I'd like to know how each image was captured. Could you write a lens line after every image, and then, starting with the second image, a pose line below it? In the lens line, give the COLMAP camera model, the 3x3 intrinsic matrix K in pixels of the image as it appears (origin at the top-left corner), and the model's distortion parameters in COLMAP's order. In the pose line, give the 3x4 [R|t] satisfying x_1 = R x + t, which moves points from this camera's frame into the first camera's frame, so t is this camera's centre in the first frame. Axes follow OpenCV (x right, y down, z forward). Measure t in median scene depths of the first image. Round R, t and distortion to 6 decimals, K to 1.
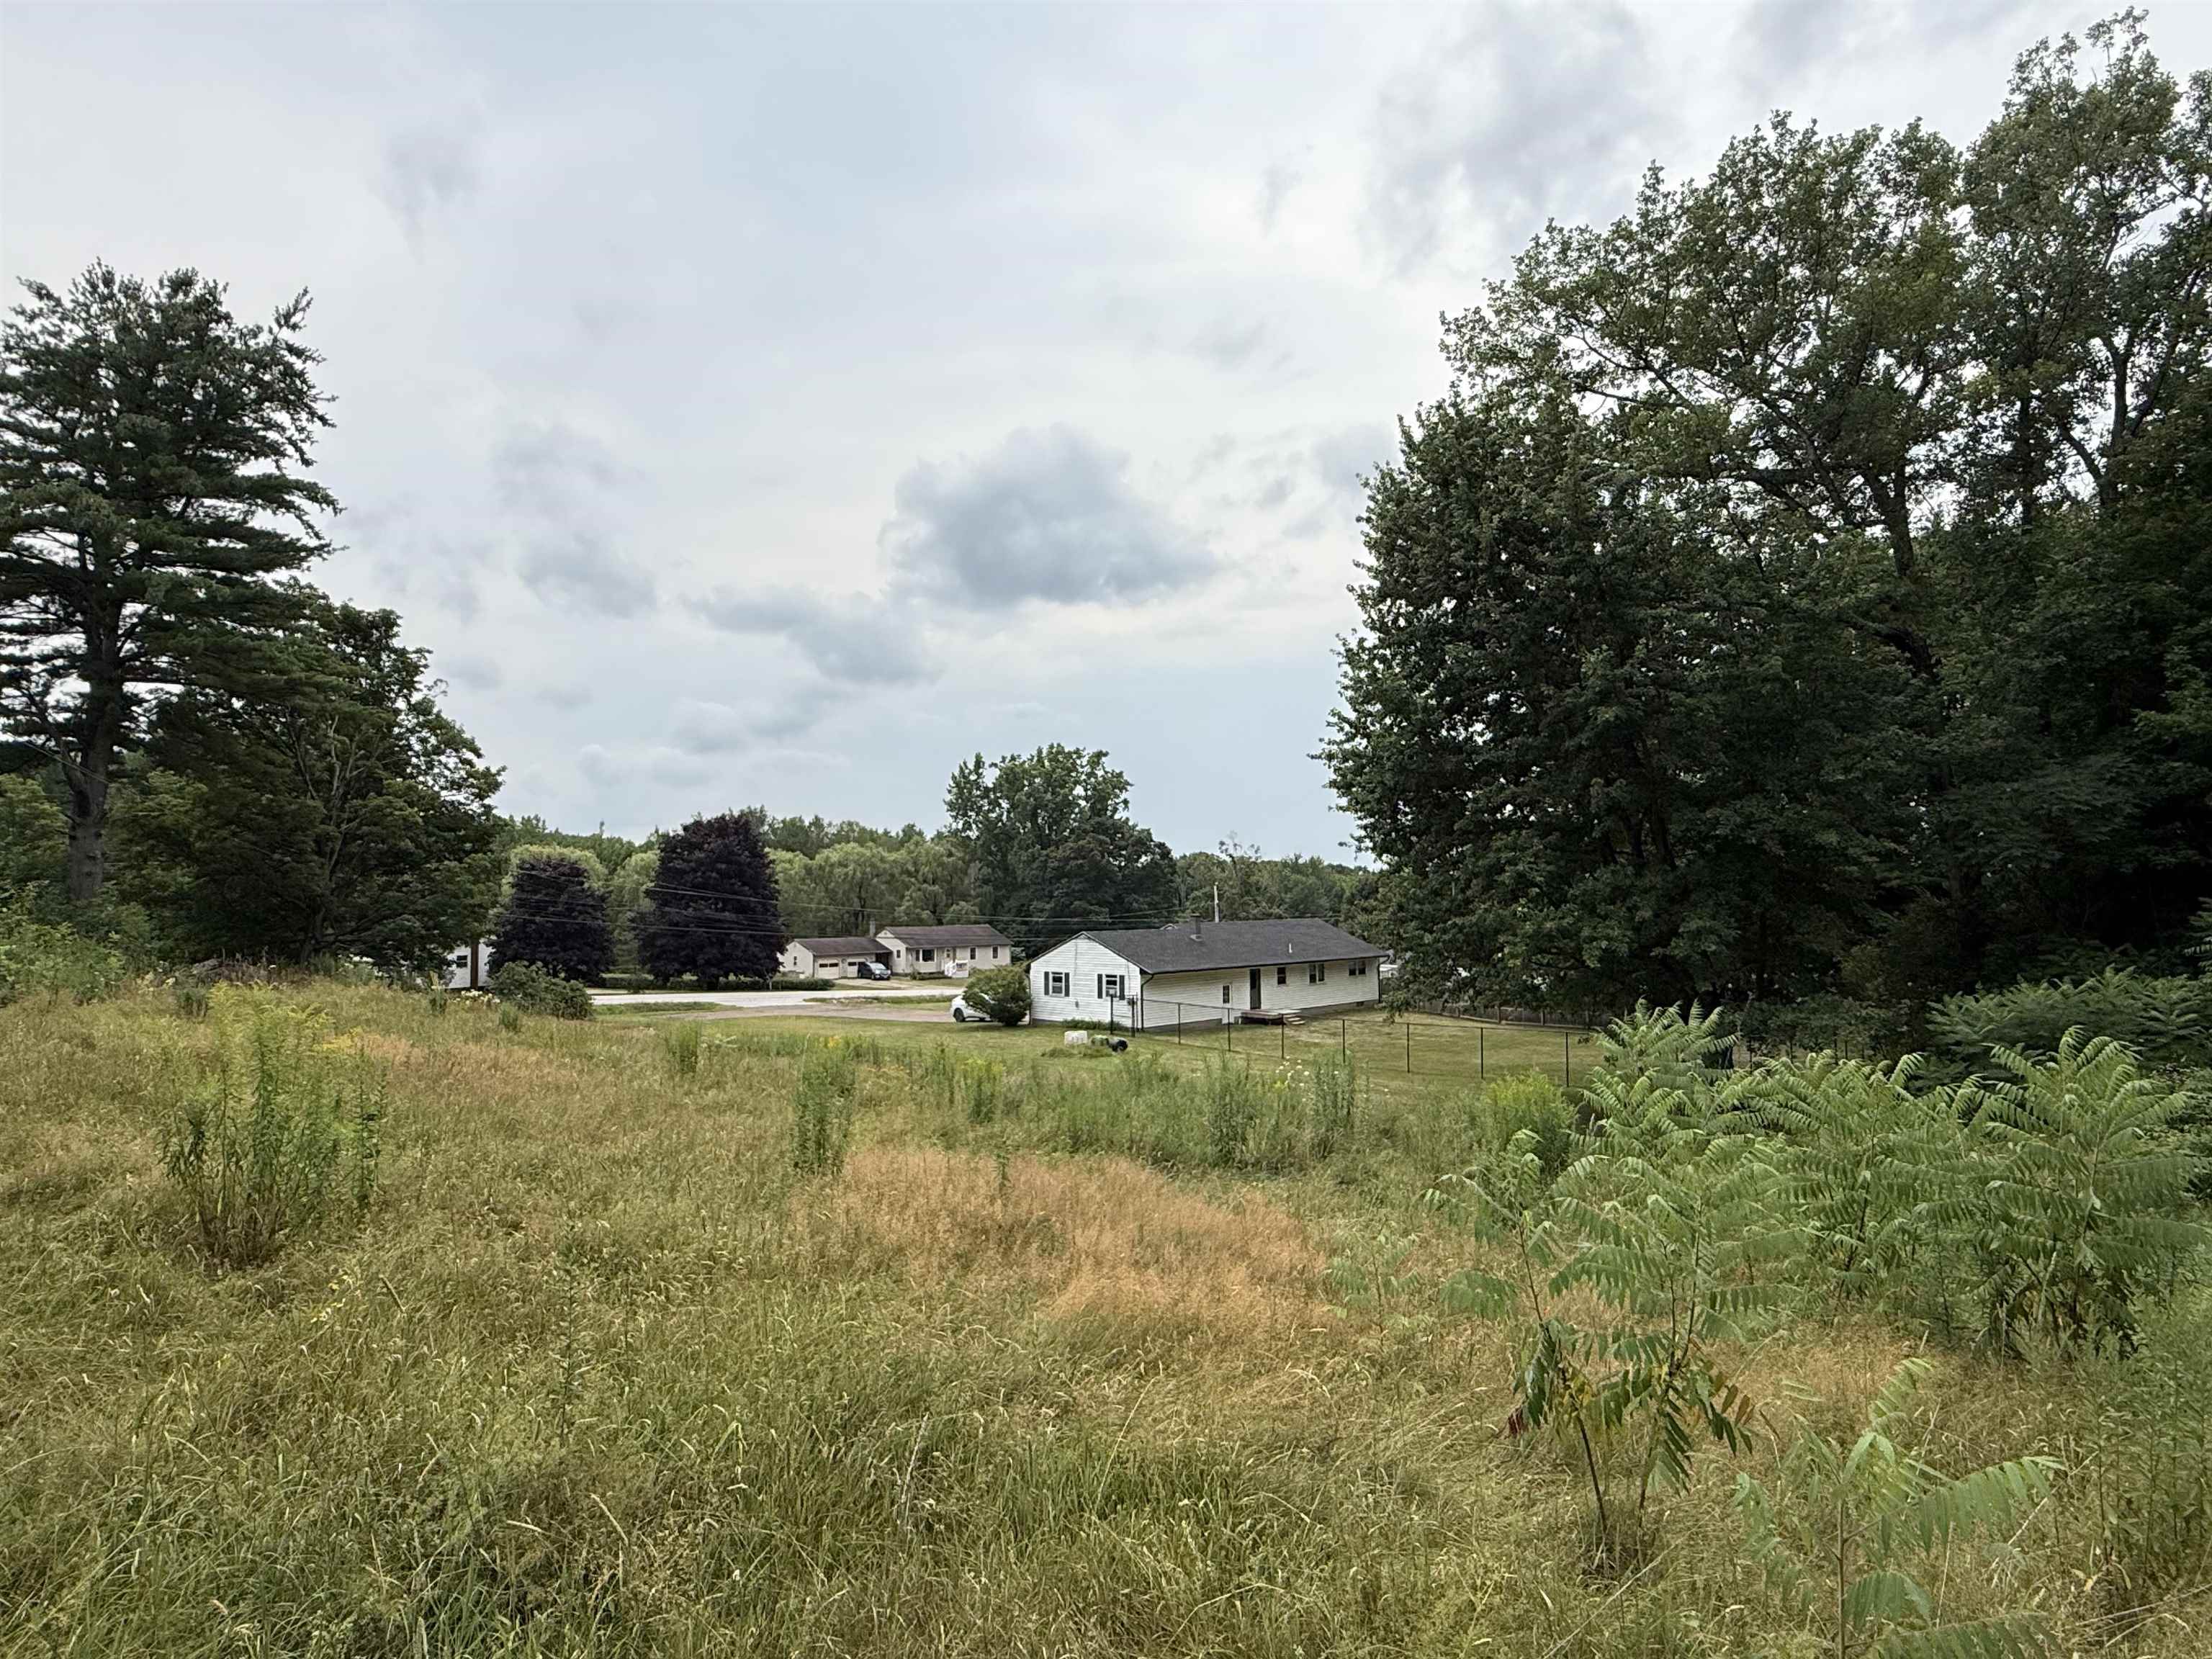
lens RADIAL K [[1275.8, 0, 1101.6], [0, 1275.8, 828.8], [0, 0, 1]] dist [0.000888, 0.000015]
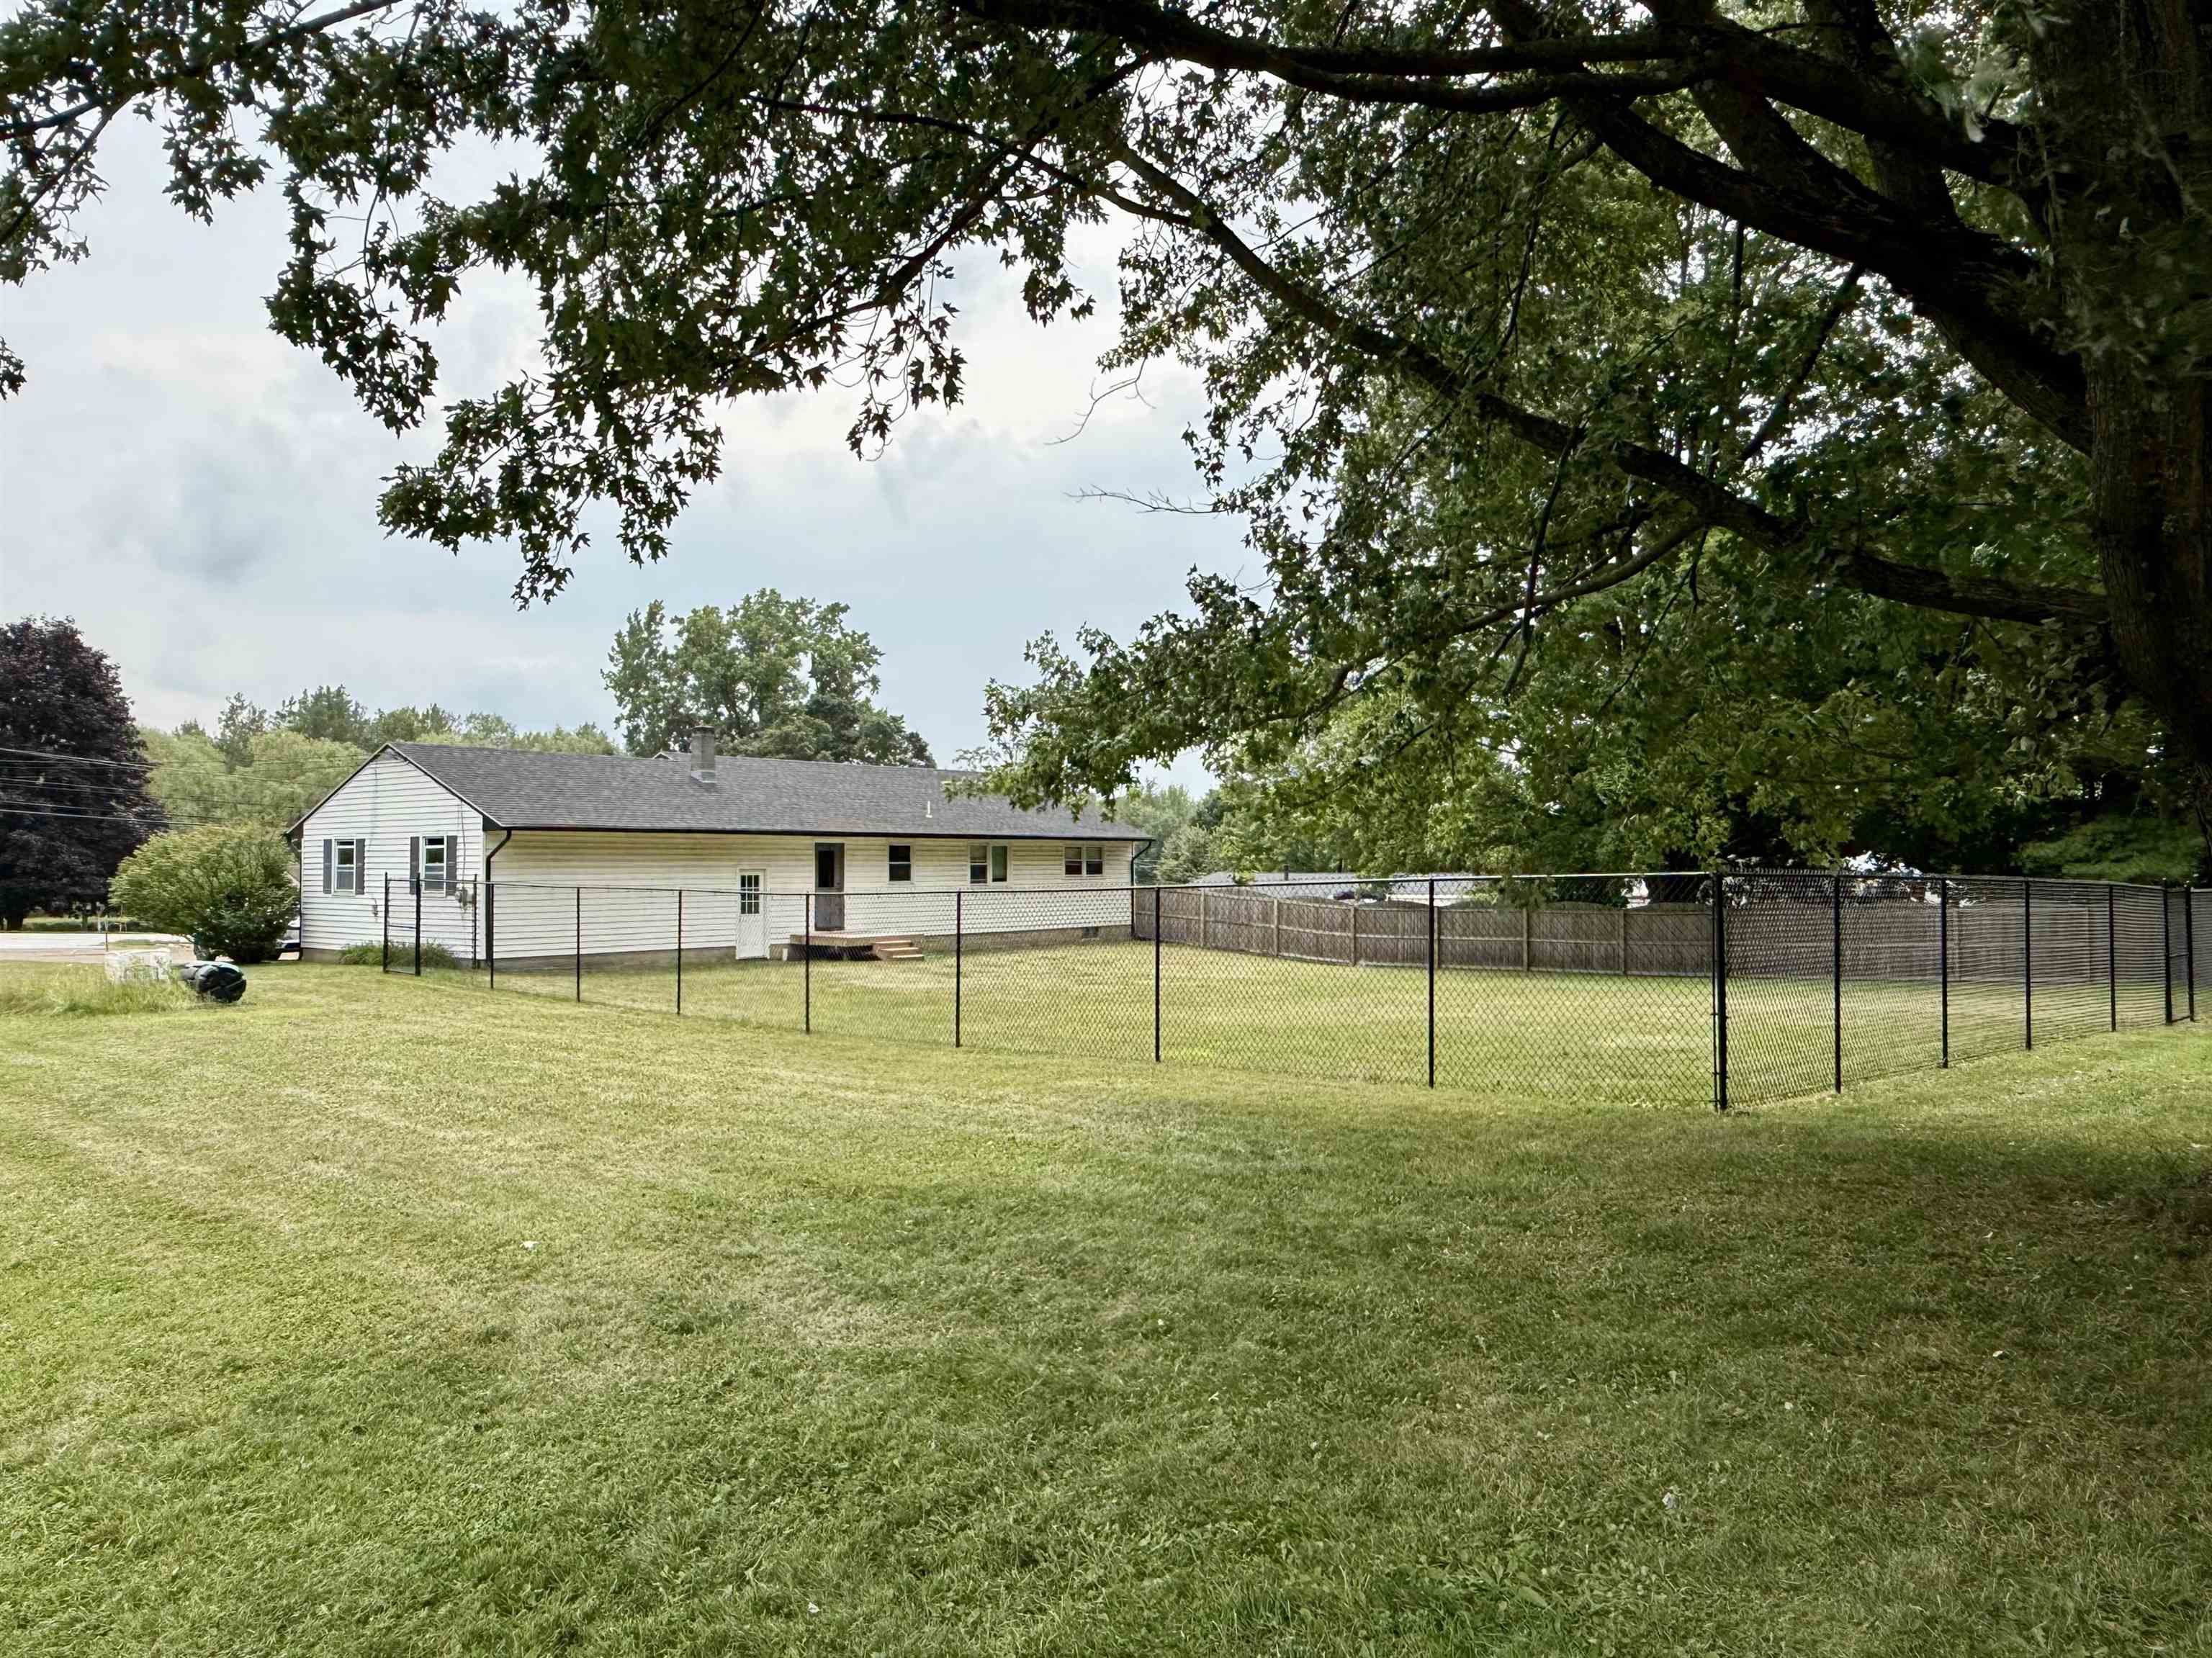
lens RADIAL K [[1566.4, 0, 1108.5], [0, 1566.4, 832.9], [0, 0, 1]] dist [0.001237, 0.000137]
pose [[0.994556, 0.007896, 0.103906, 0.148698], [-0.011606, 0.999315, 0.035150, 0.078392], [-0.103558, -0.036165, 0.993966, 0.392640]]
